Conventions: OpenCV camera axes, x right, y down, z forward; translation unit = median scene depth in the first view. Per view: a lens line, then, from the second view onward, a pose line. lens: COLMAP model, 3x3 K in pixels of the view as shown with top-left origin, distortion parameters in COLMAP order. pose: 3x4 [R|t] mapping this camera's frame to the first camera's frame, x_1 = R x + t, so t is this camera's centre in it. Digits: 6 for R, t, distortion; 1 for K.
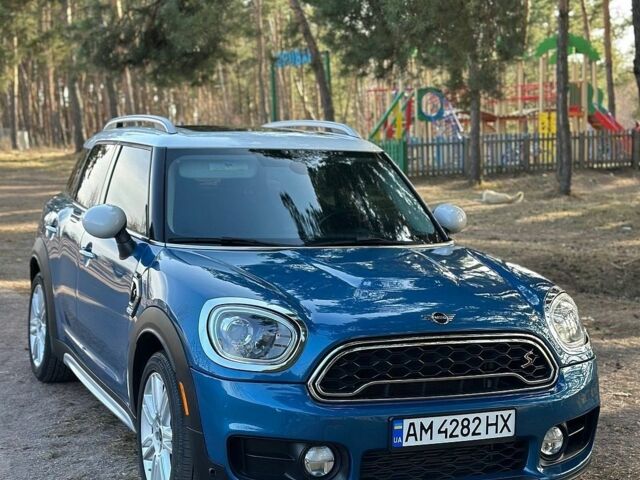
lens RADIAL K [[1230.0, 0, 320.0], [0, 1230.0, 240.0], [0, 0, 1]] dist [0.191750, 0.356497]
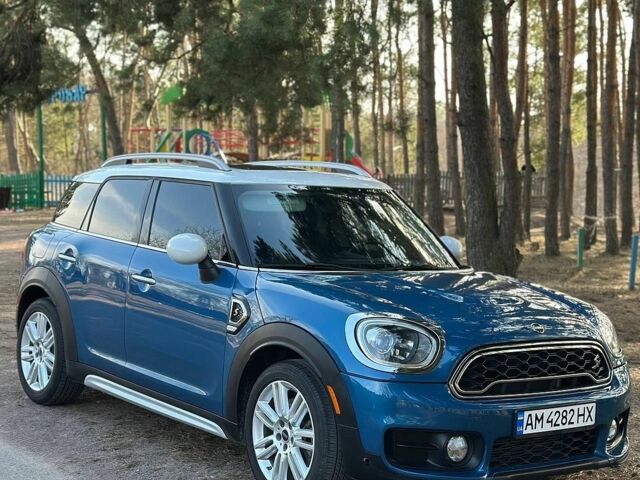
lens RADIAL K [[1230.0, 0, 320.0], [0, 1230.0, 240.0], [0, 0, 1]] dist [0.191750, 0.356497]
pose [[0.968703, 0.003808, 0.248194, -0.412454], [0.004321, 0.999472, -0.032200, 0.015517], [-0.248186, 0.032265, 0.968175, -0.124465]]
